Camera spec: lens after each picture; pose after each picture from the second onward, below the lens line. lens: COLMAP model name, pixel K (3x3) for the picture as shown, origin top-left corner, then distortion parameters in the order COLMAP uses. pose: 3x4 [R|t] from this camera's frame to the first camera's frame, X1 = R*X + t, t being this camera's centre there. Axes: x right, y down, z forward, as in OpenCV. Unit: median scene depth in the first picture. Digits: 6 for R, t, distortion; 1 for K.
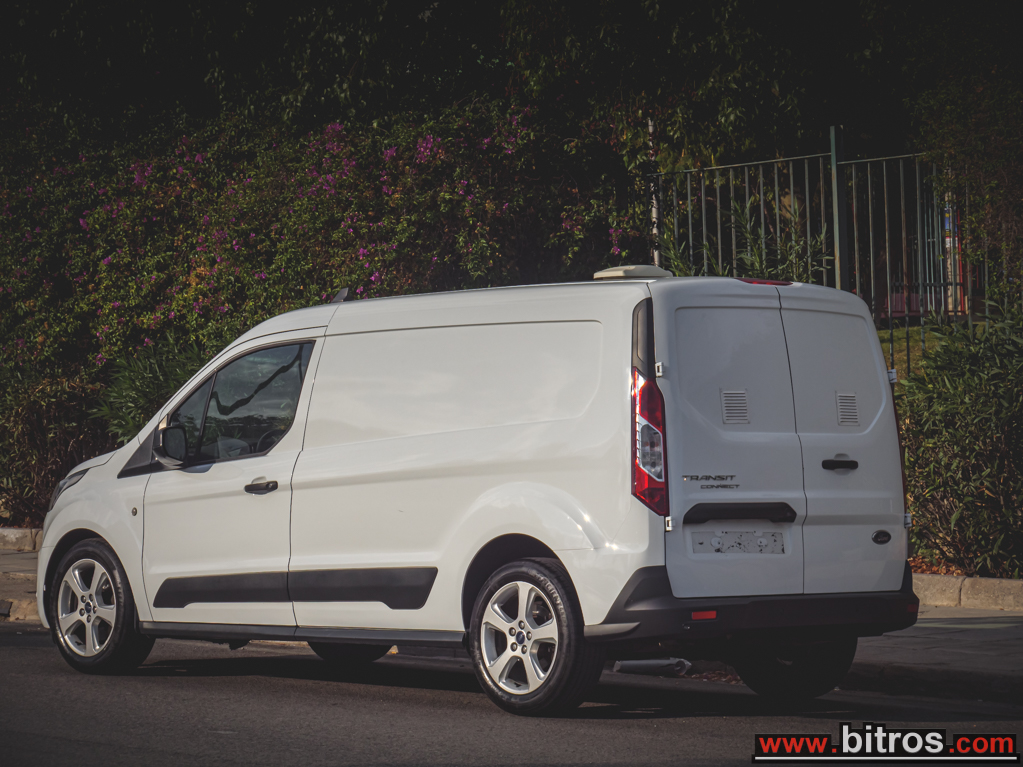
lens RADIAL K [[3413.6, 0, 512.0], [0, 3413.6, 383.5], [0, 0, 1]] dist [0.018992, 0.000000]
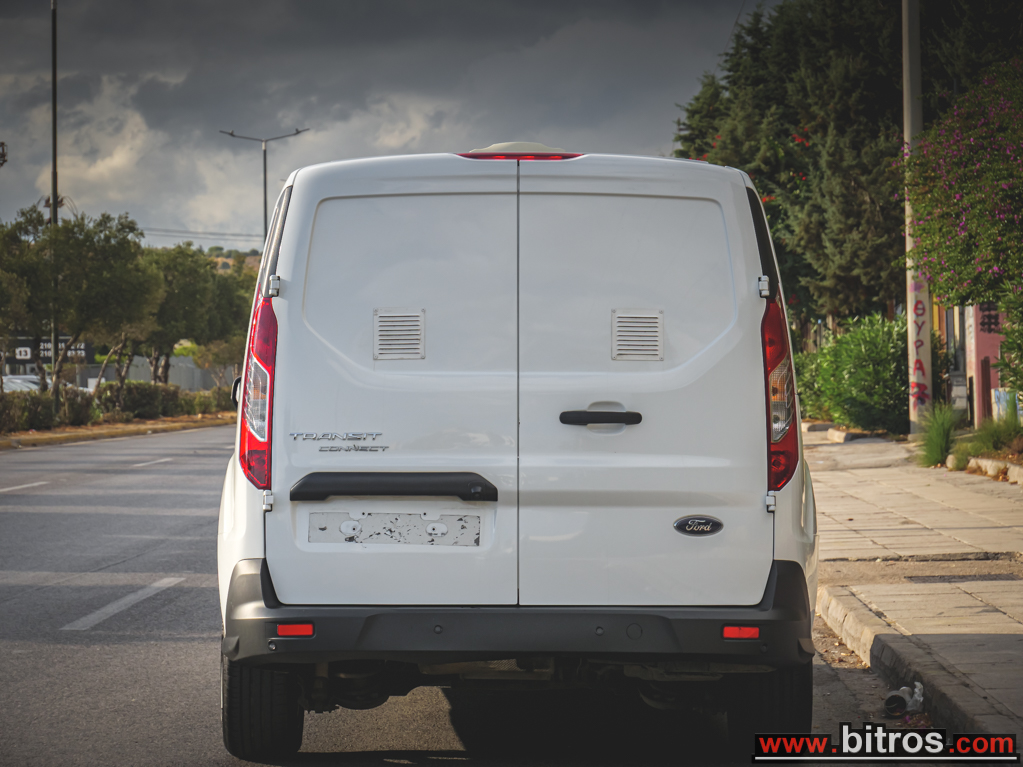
lens RADIAL K [[3413.6, 0, 511.3], [0, 3413.6, 385.4], [0, 0, 1]] dist [0.018992, 0.000000]
pose [[0.743584, -0.009272, -0.668578, 0.549252], [0.016686, 0.999850, 0.004692, 0.014083], [0.668434, -0.014645, 0.743627, 0.490202]]
